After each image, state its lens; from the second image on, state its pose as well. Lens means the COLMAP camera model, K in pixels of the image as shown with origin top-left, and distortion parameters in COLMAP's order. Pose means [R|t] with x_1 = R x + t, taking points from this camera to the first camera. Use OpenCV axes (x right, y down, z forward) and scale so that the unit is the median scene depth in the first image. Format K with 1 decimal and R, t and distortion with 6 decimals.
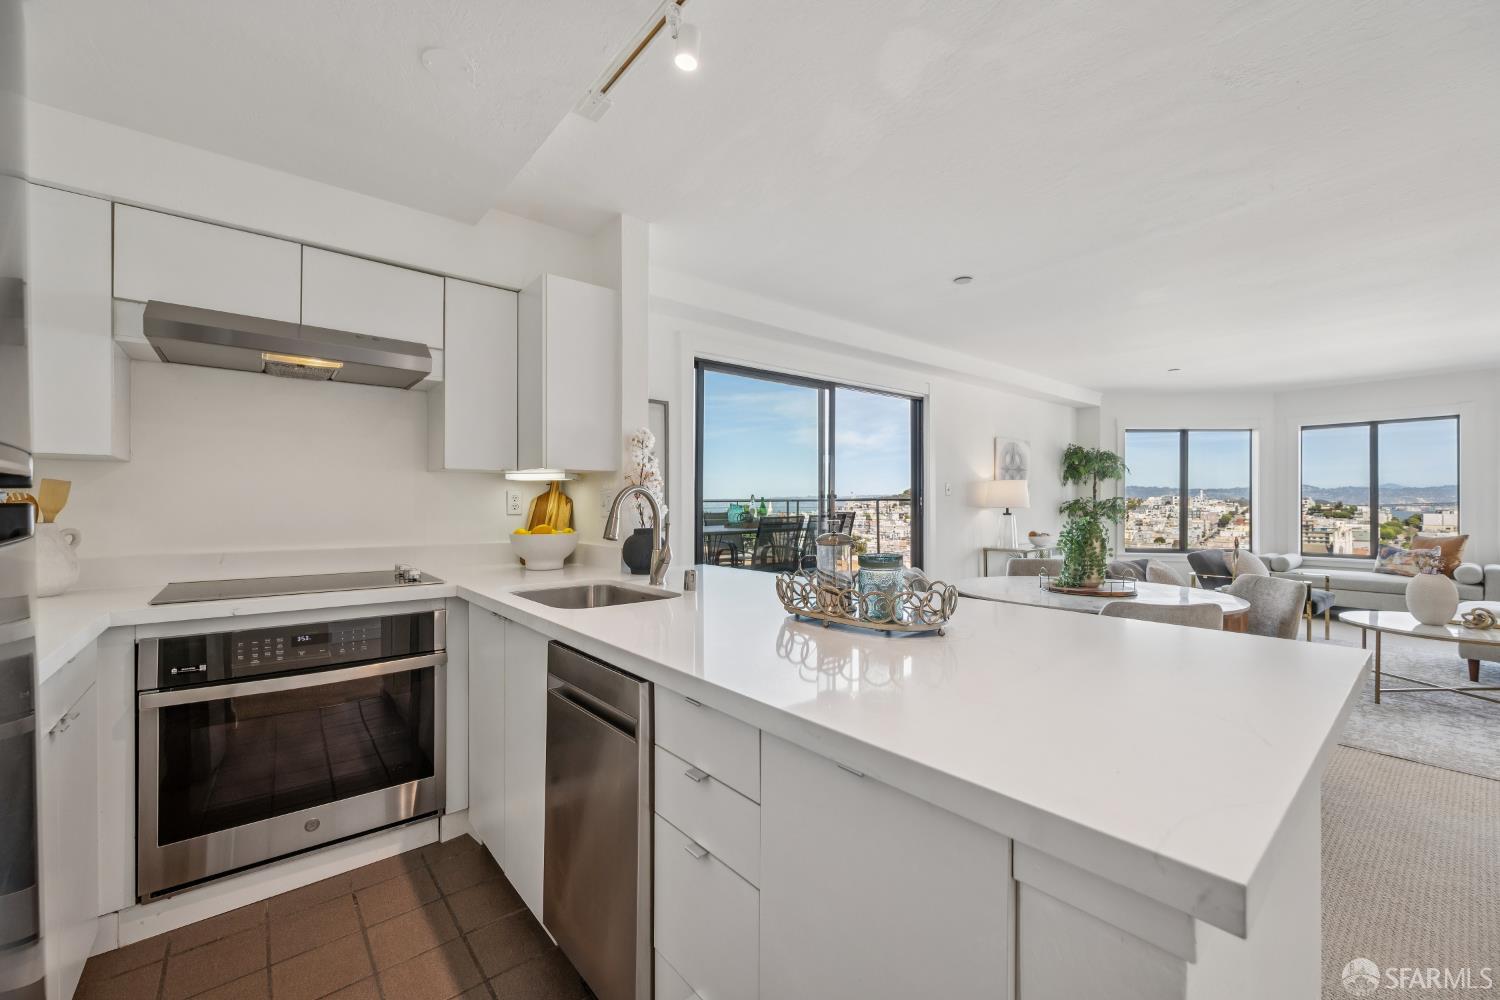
lens RADIAL K [[598.0, 0, 743.4], [0, 598.0, 503.9], [0, 0, 1]] dist [0.001207, 0.000083]
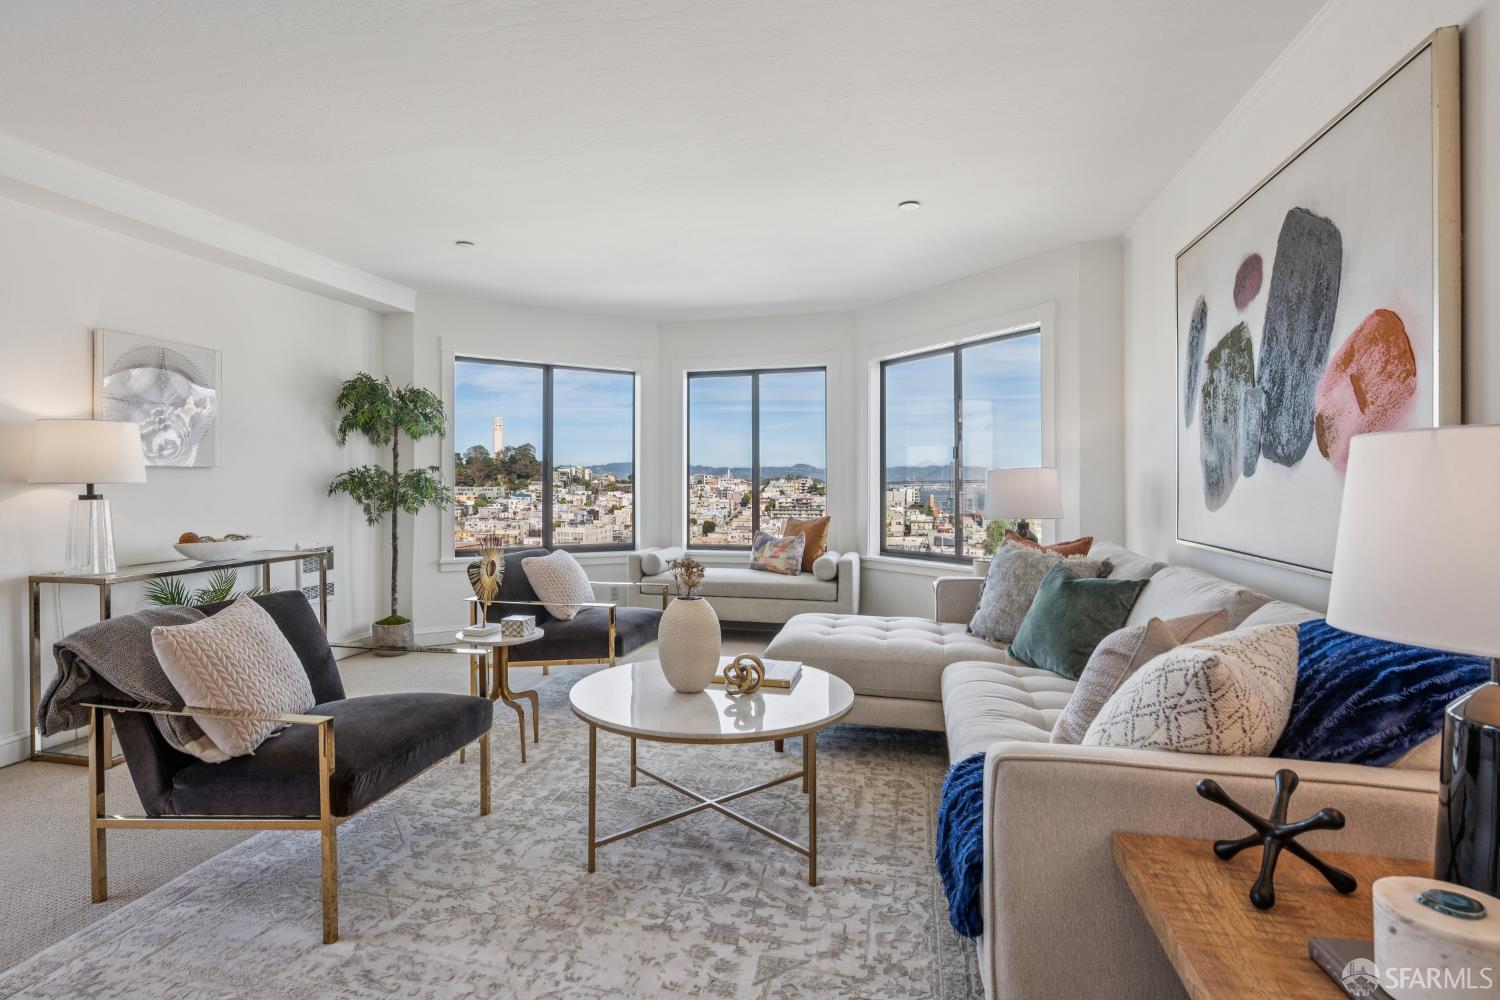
lens RADIAL K [[767.0, 0, 703.8], [0, 767.0, 480.8], [0, 0, 1]] dist [-0.002790, -0.000466]
pose [[0.814187, 0.000100, 0.580603, 0.512105], [0.002088, 0.999993, -0.003101, 0.007962], [-0.580599, 0.003737, 0.814181, 0.285978]]
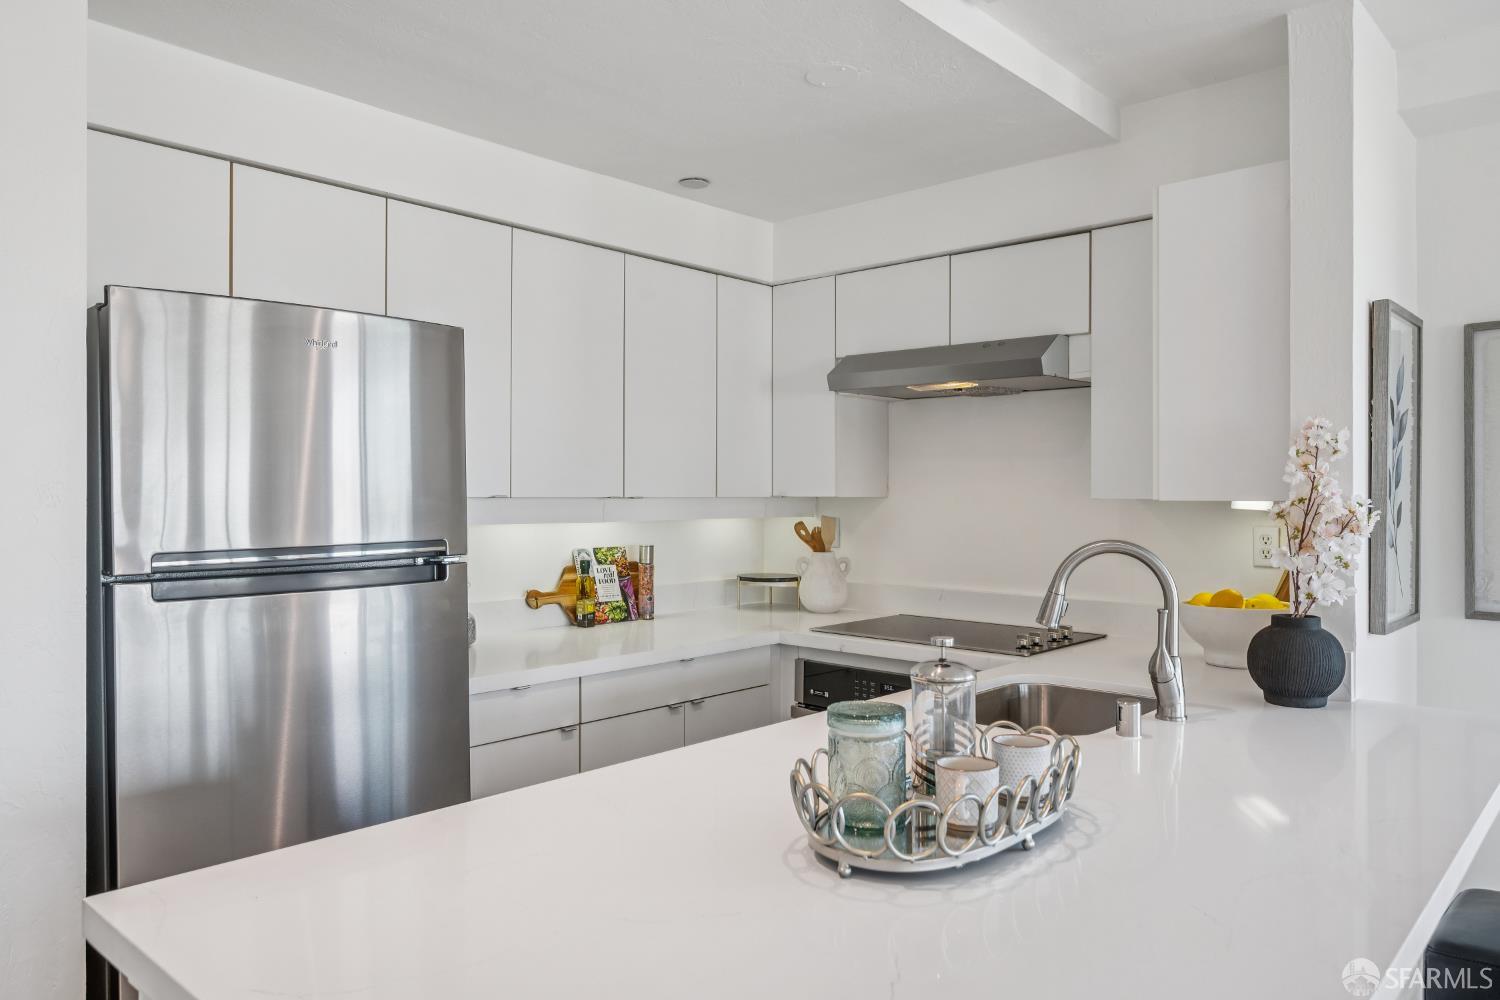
lens RADIAL K [[1015.9, 0, 786.1], [0, 1015.9, 499.9], [0, 0, 1]] dist [0.001563, -0.000253]
pose [[0.152488, 0.006160, -0.988286, 0.301797], [0.000135, 0.999980, 0.006254, -0.030671], [0.988305, -0.001087, 0.152484, 0.211654]]
